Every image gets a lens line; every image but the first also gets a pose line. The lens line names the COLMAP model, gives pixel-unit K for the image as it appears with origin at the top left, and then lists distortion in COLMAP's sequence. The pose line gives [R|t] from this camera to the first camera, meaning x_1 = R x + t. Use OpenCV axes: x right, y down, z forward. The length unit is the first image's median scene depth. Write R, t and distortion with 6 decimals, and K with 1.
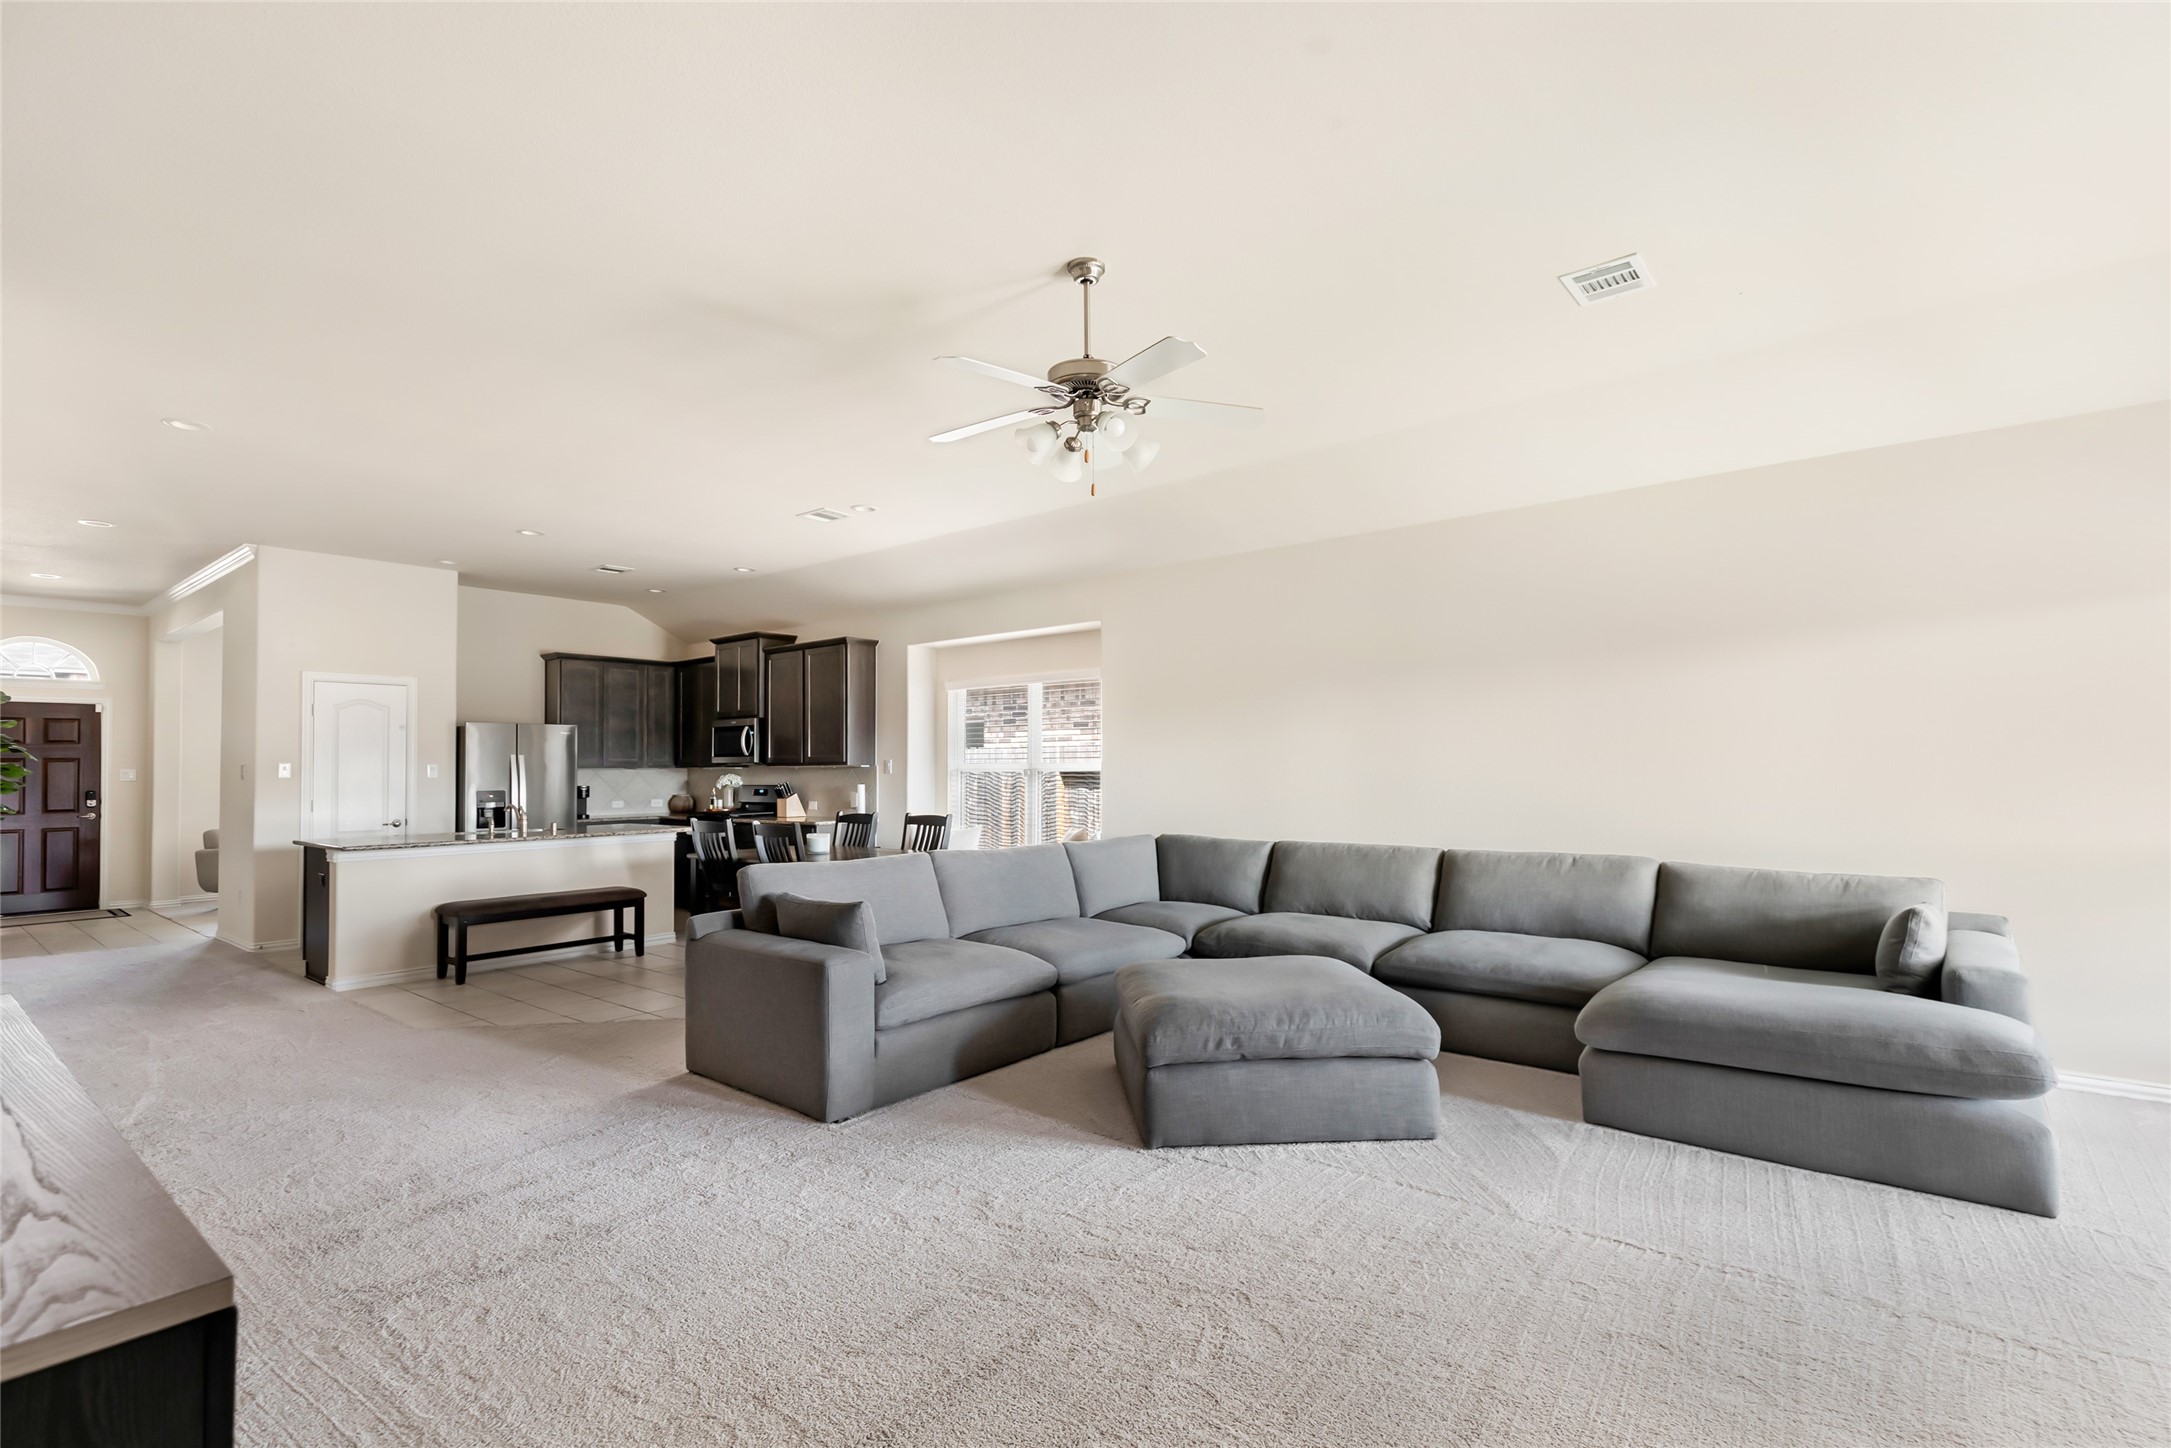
lens RADIAL K [[1004.8, 0, 1087.5], [0, 1004.8, 742.6], [0, 0, 1]] dist [0.010032, -0.001481]
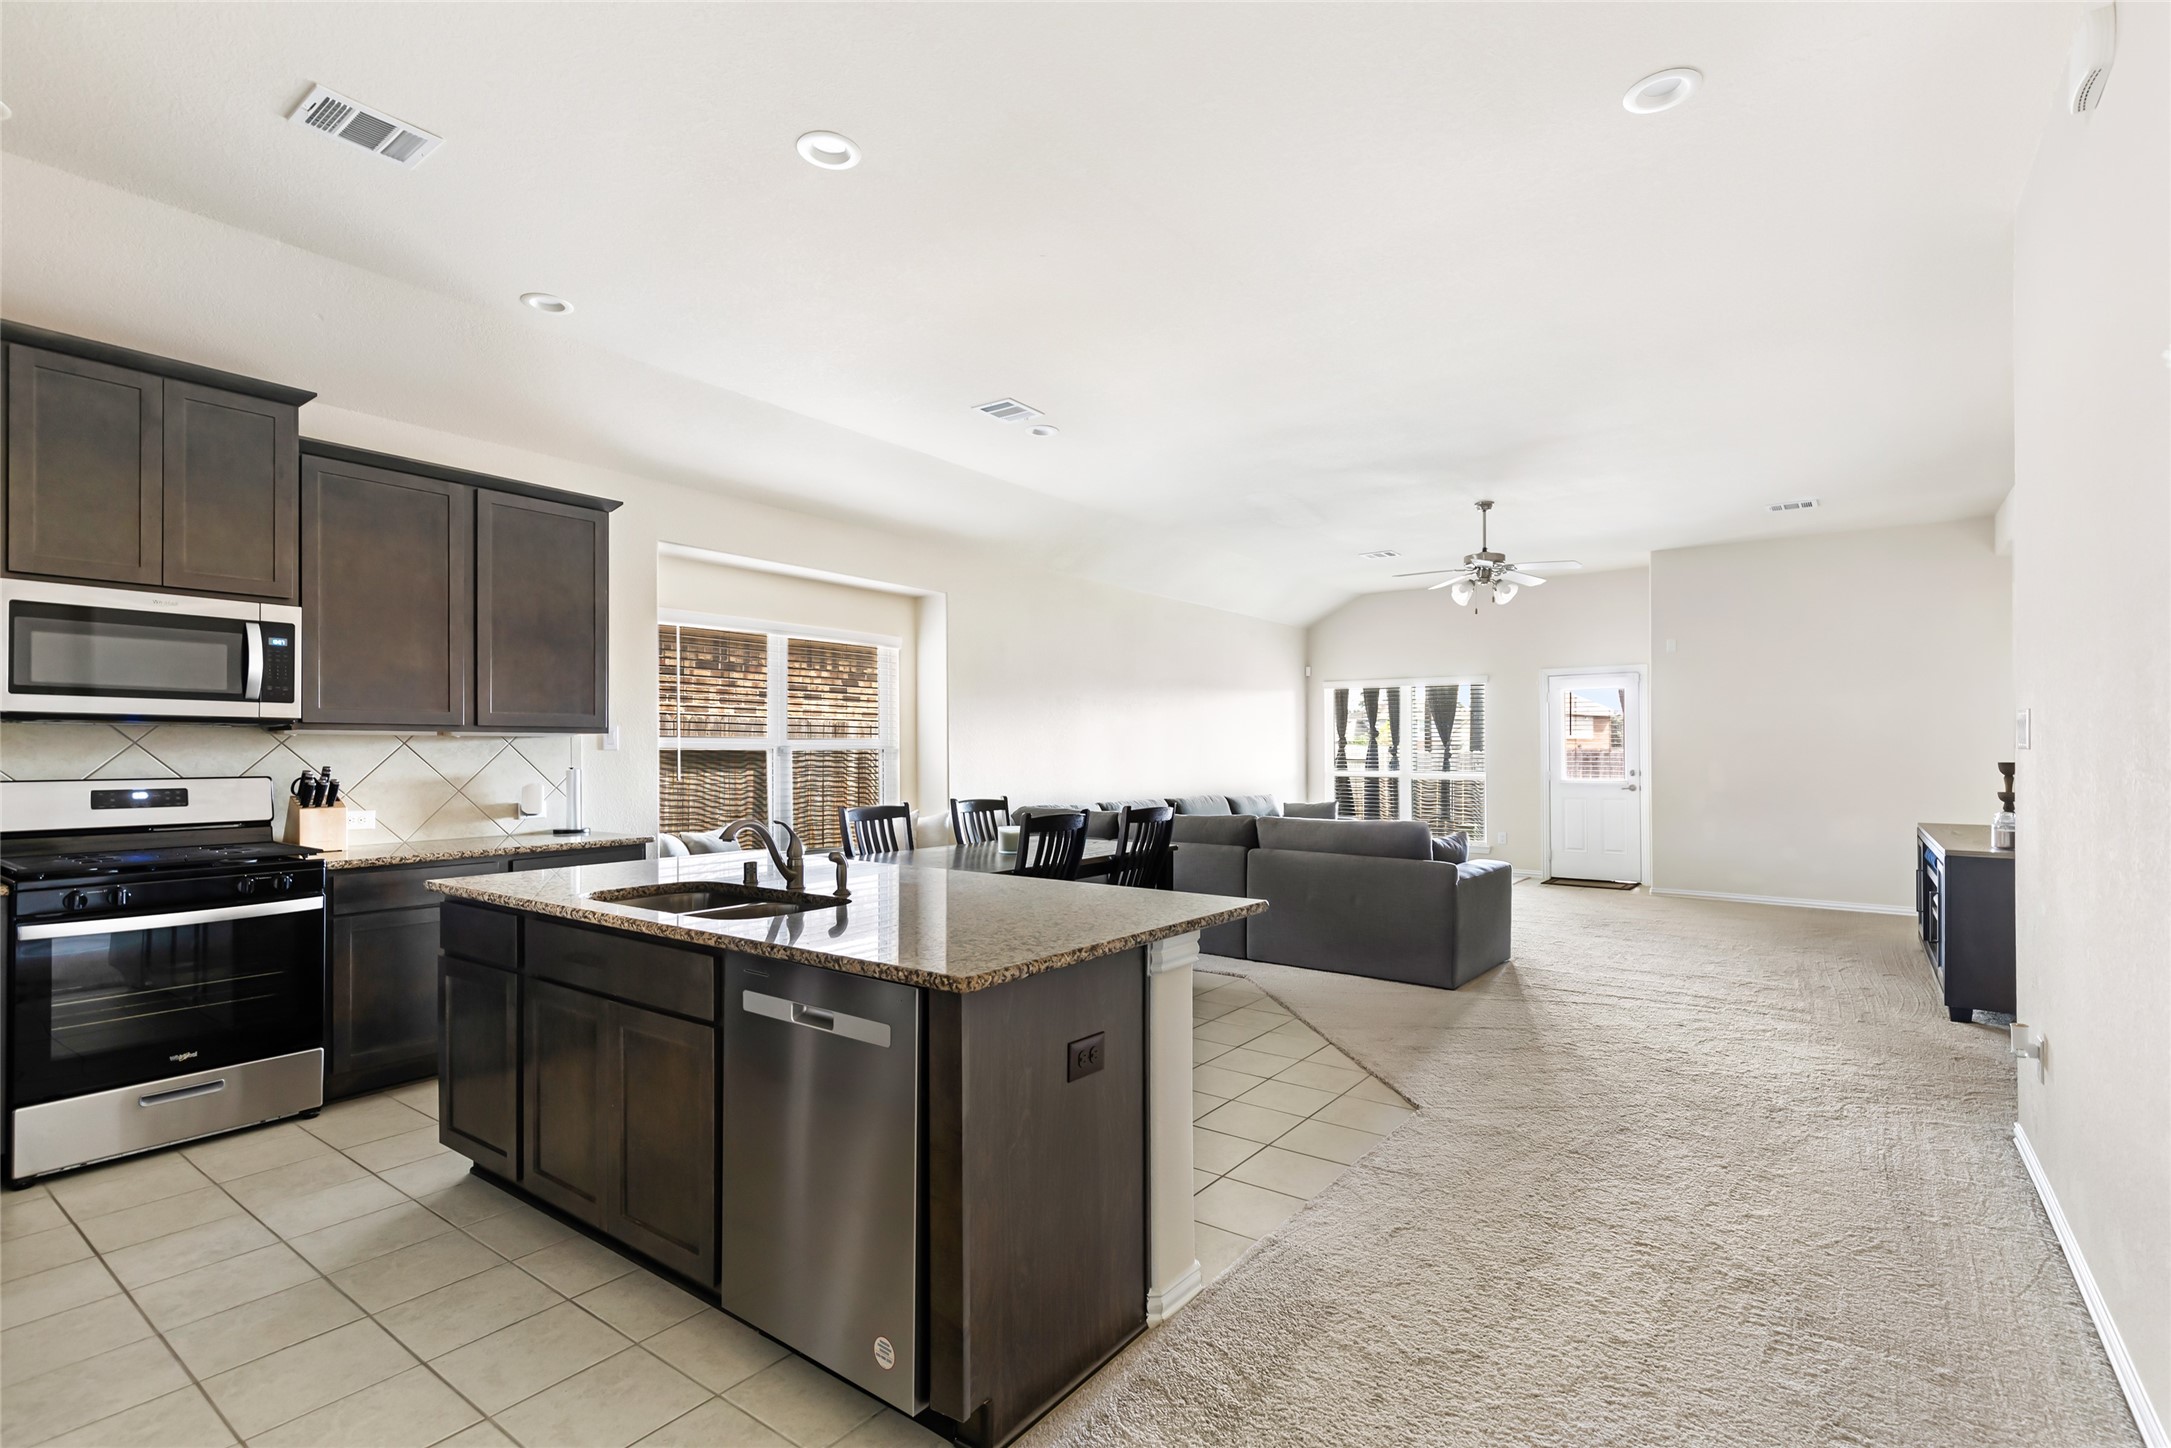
lens RADIAL K [[1004.8, 0, 1078.5], [0, 1004.8, 738.4], [0, 0, 1]] dist [0.010032, -0.001481]
pose [[-0.050285, 0.023706, 0.998454, -0.743754], [-0.024383, 0.999391, -0.024956, 0.029521], [-0.998437, -0.025600, -0.049676, 0.705945]]
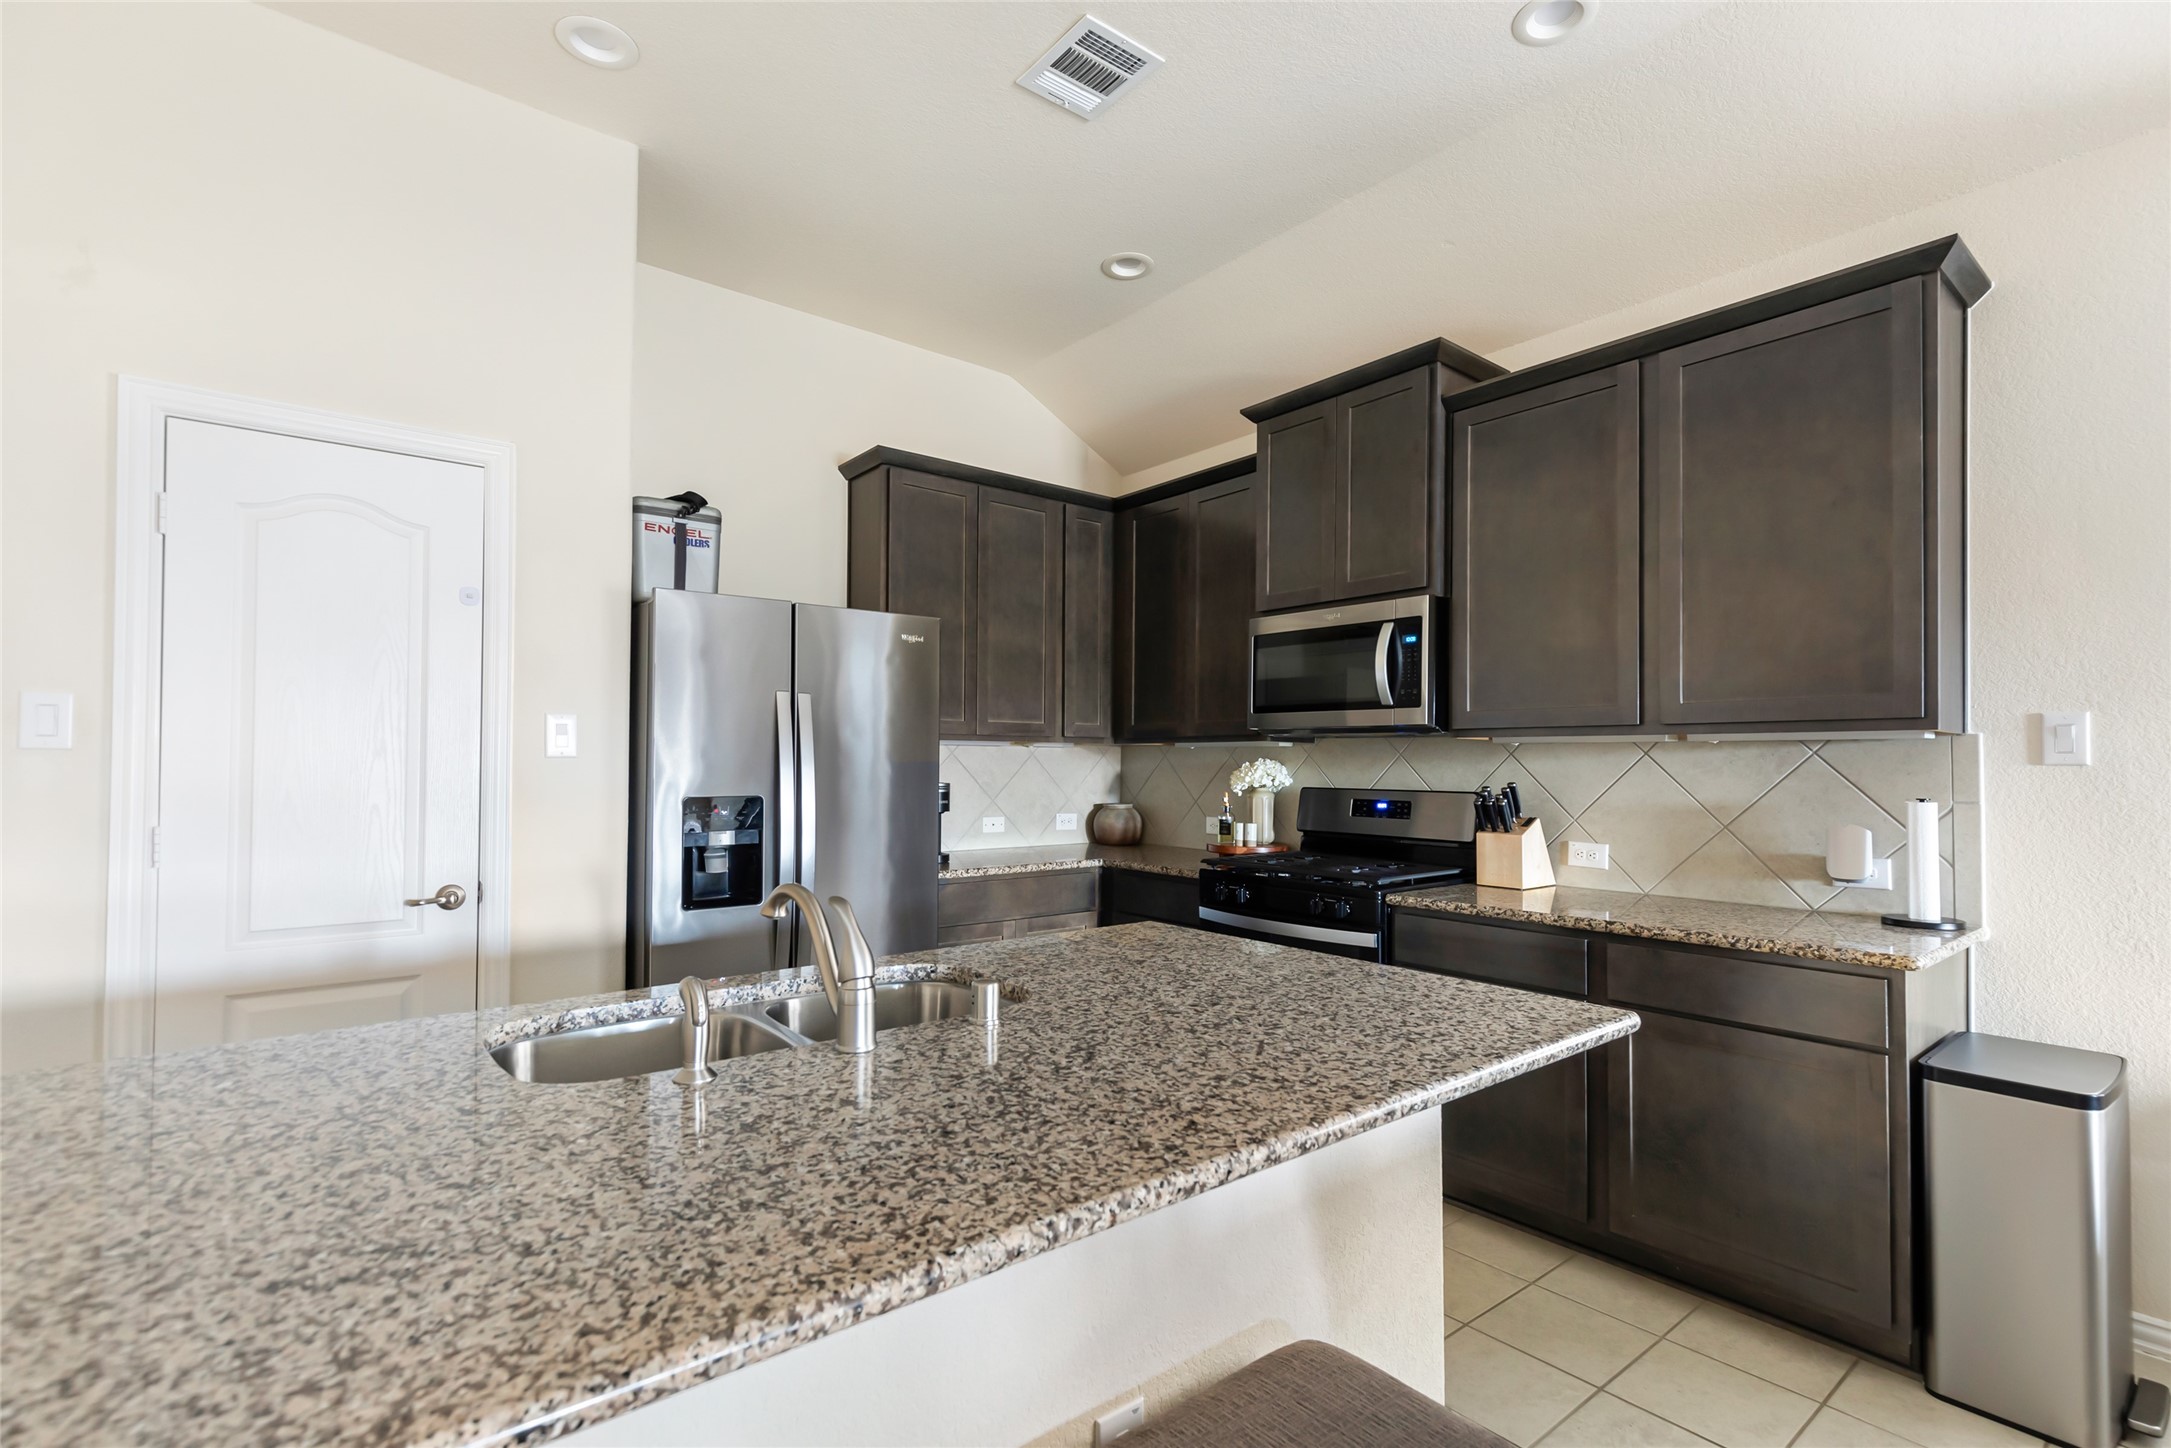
lens RADIAL K [[1004.8, 0, 1091.6], [0, 1004.8, 746.3], [0, 0, 1]] dist [0.010032, -0.001481]
pose [[0.980231, 0.013740, -0.197380, -0.371351], [-0.011681, 0.999865, 0.011594, 0.023826], [0.197513, -0.009060, 0.980258, 0.636979]]
